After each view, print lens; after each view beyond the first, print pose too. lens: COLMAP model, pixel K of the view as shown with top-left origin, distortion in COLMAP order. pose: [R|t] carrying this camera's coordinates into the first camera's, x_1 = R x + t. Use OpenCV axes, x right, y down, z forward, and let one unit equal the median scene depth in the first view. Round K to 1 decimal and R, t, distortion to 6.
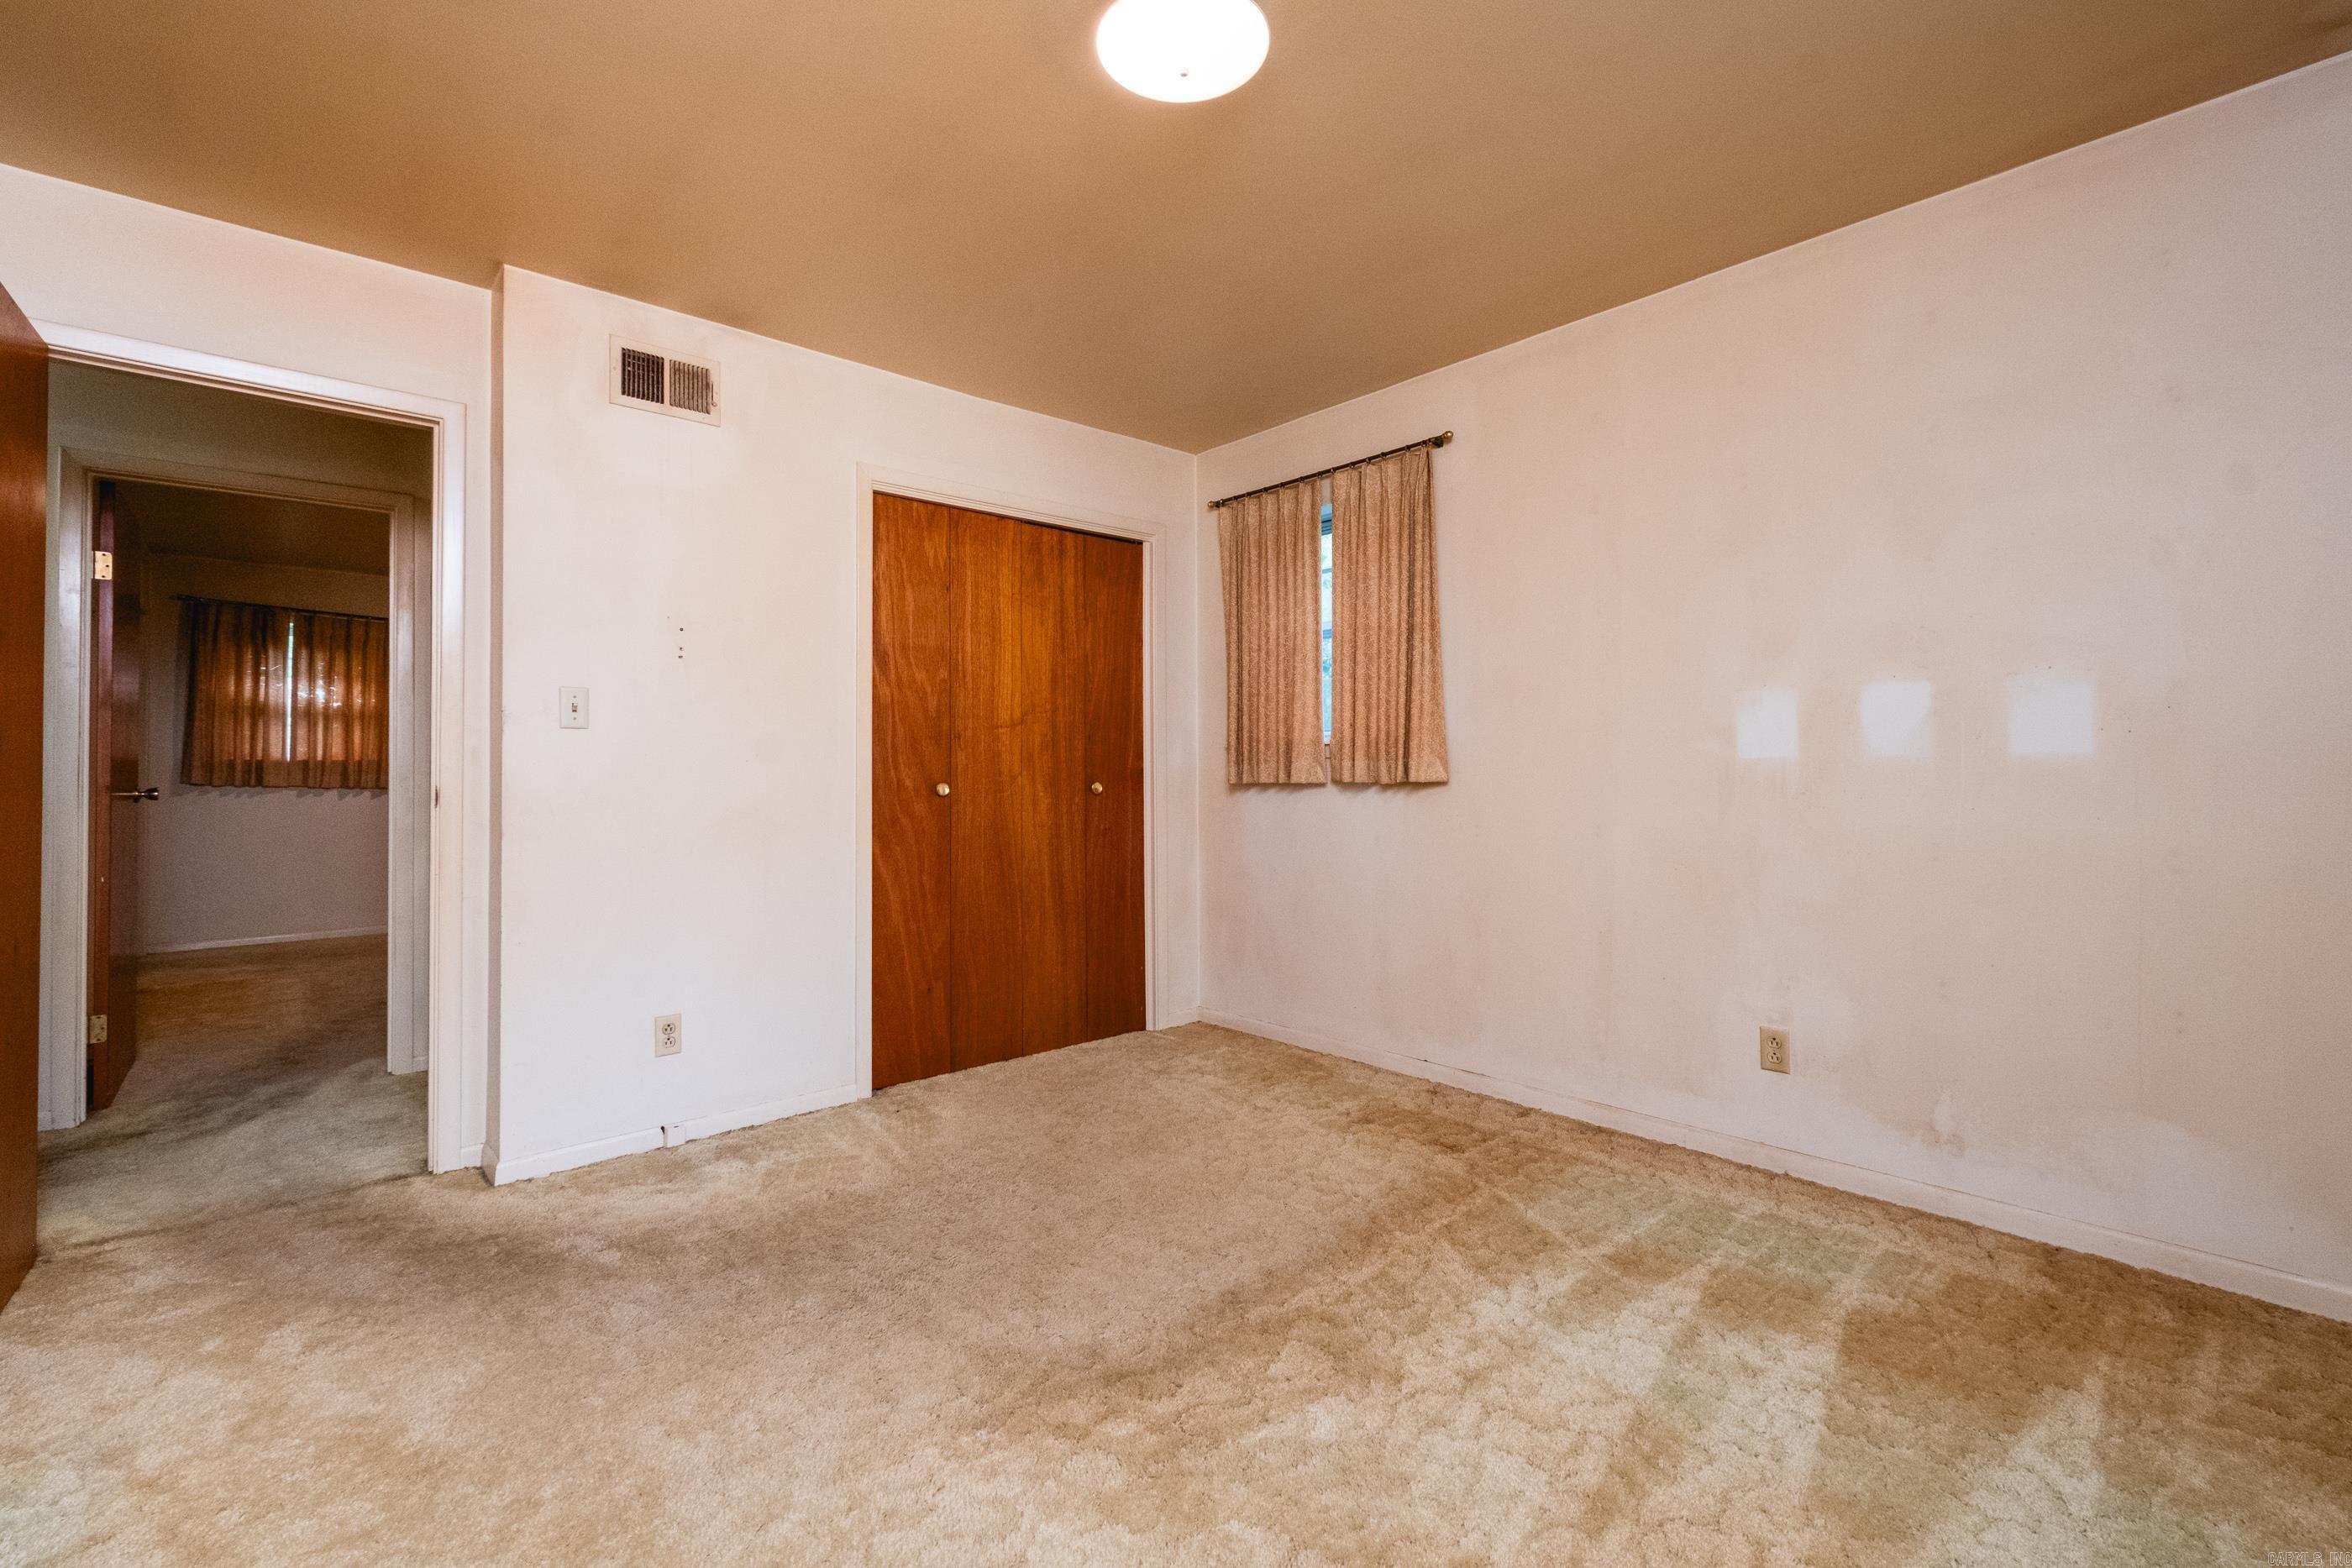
lens RADIAL K [[1038.1, 0, 1190.5], [0, 1038.1, 798.1], [0, 0, 1]] dist [0.000314, -0.000764]
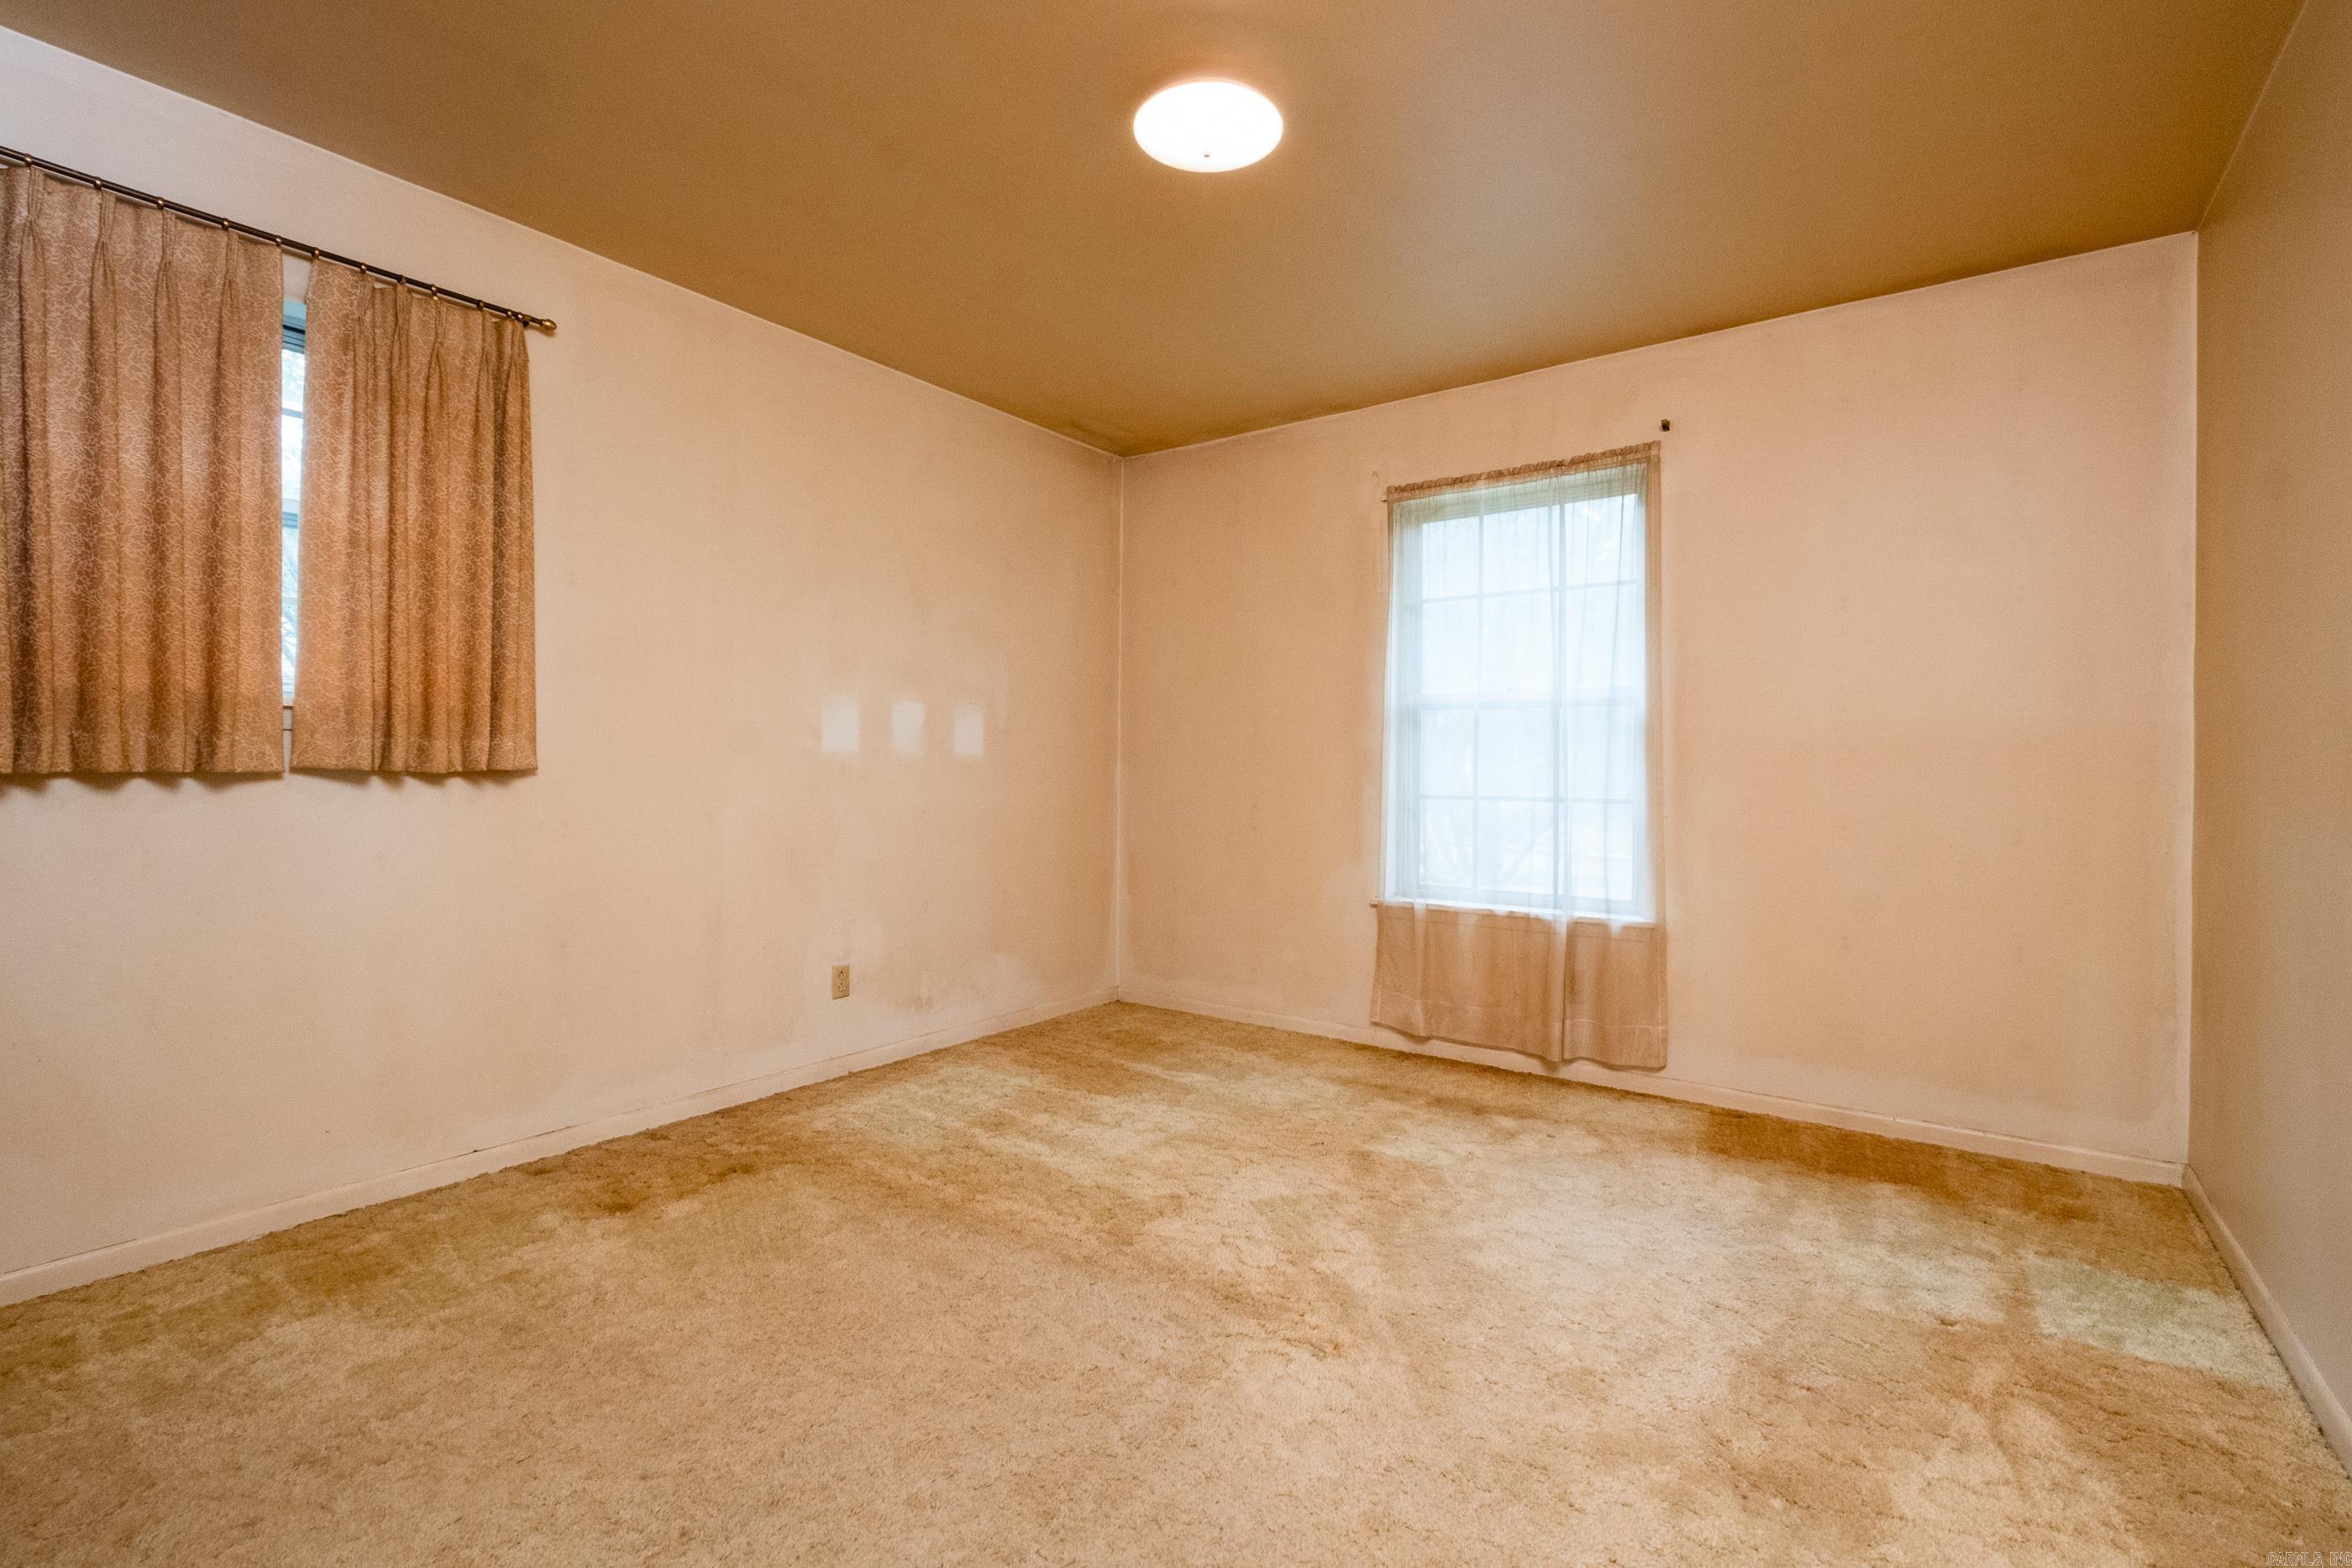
lens RADIAL K [[1038.1, 0, 1190.5], [0, 1038.1, 798.1], [0, 0, 1]] dist [0.000314, -0.000764]
pose [[-0.235190, -0.022115, 0.971698, -0.718821], [0.014677, 0.999546, 0.026301, -0.009119], [-0.971839, 0.020447, -0.234759, 0.812950]]
